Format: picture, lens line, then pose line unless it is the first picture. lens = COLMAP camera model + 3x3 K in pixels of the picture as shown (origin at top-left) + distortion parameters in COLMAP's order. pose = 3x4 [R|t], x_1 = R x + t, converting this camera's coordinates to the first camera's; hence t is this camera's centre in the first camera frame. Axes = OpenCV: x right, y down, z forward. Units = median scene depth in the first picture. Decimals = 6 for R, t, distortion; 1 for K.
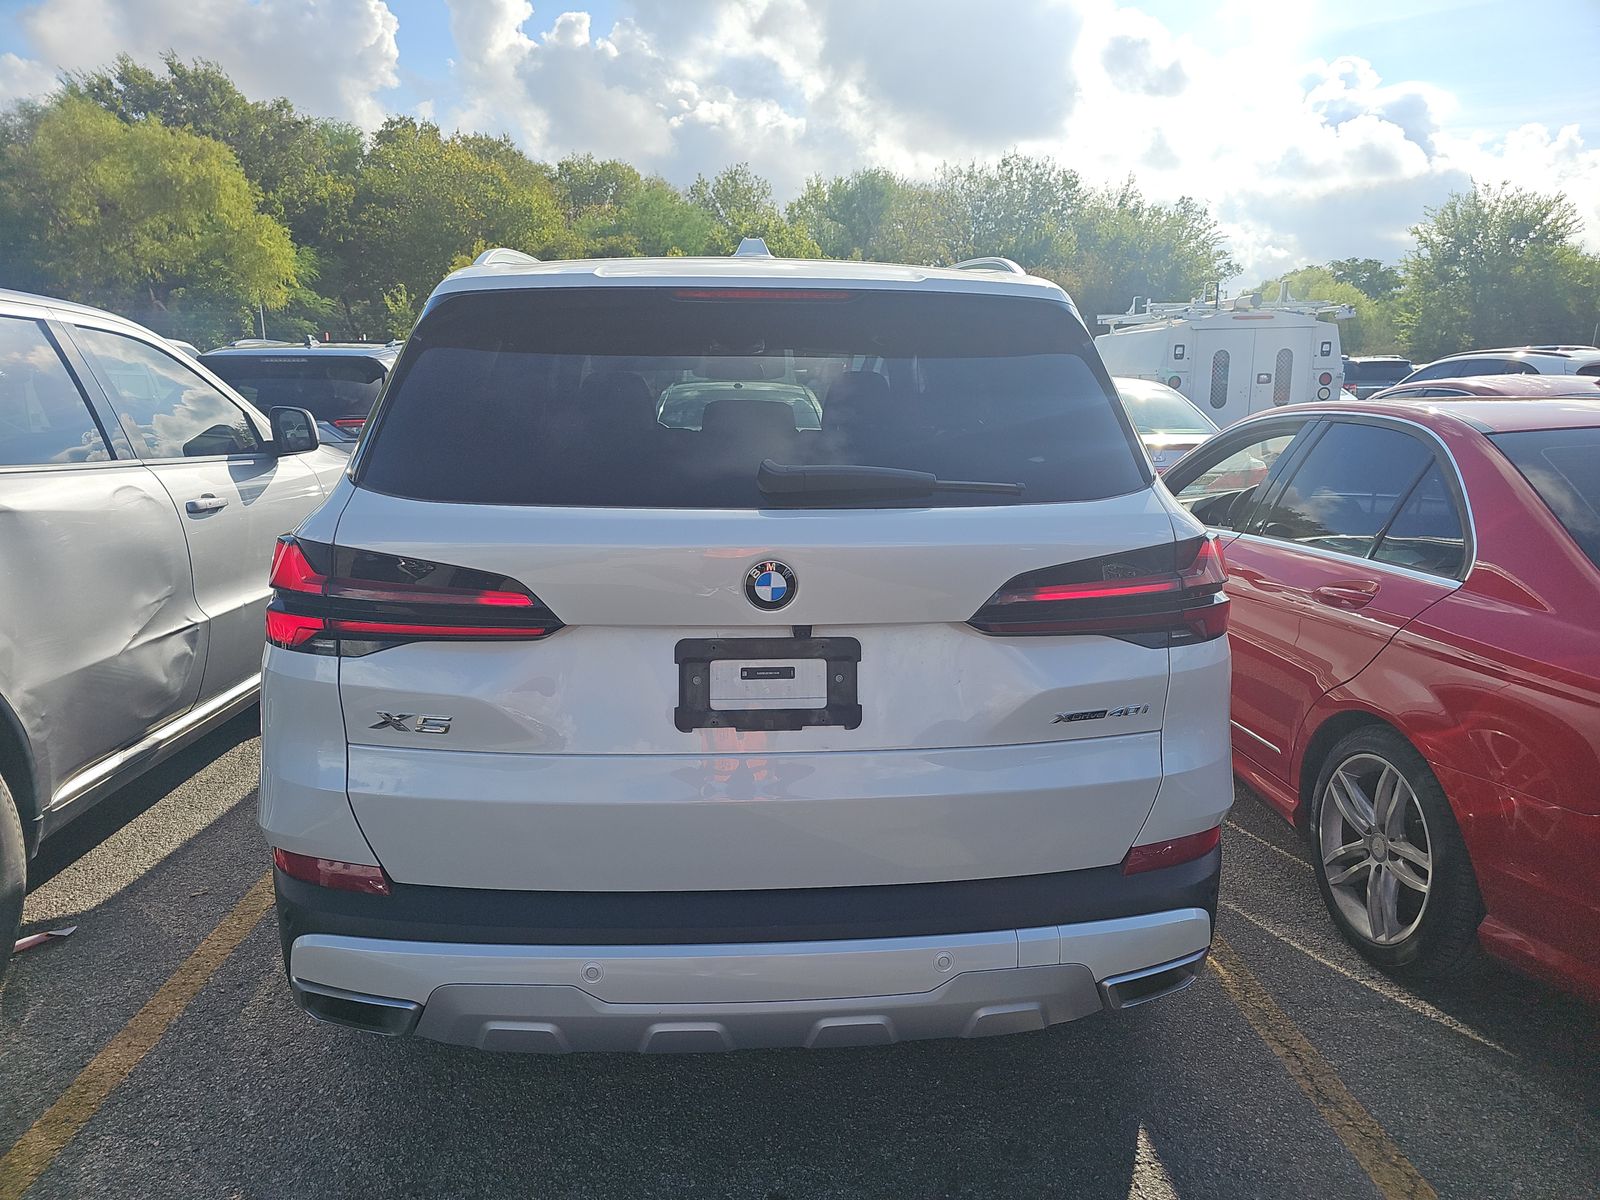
lens RADIAL K [[1080.7, 0, 800.7], [0, 1080.7, 605.2], [0, 0, 1]] dist [0.055602, -0.063096]
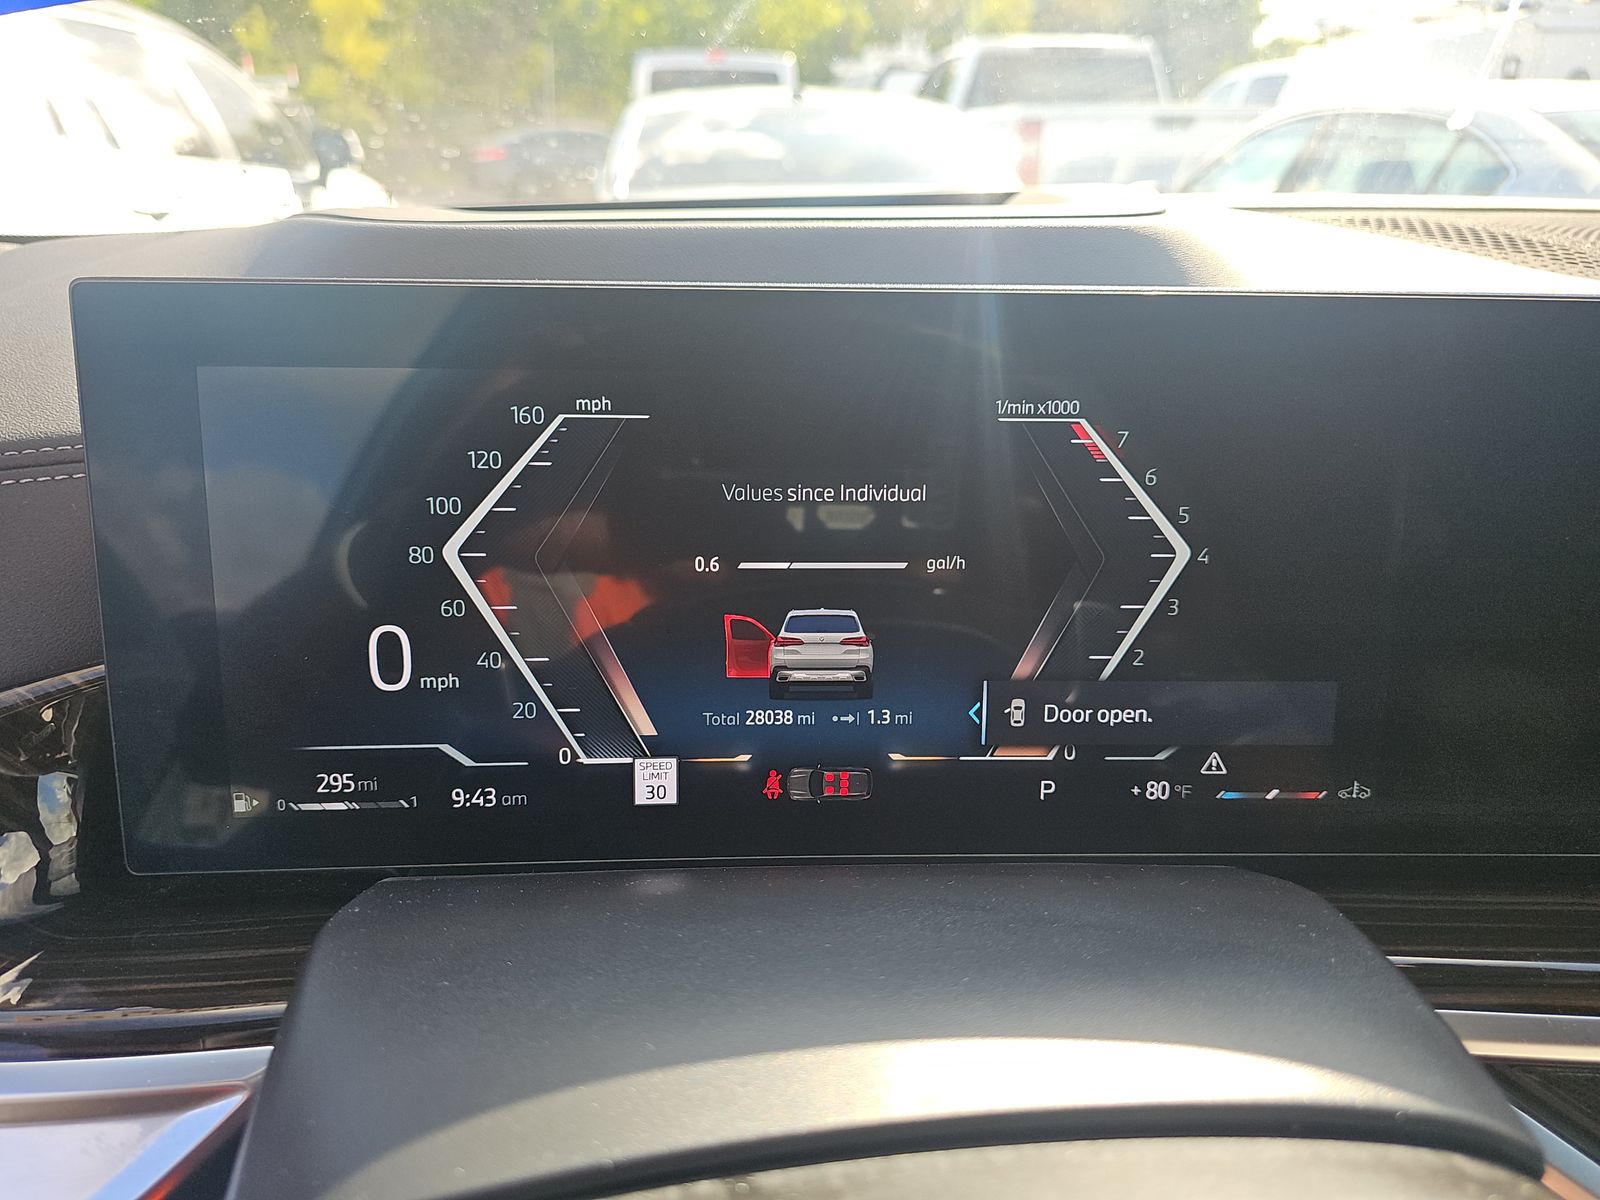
lens RADIAL K [[1093.3, 0, 785.7], [0, 1093.3, 598.1], [0, 0, 1]] dist [-0.057432, 0.040246]
pose [[0.999205, -0.011204, 0.038248, -0.021662], [0.003827, 0.982211, 0.187742, -0.021614], [-0.039671, -0.187447, 0.981473, 0.134953]]
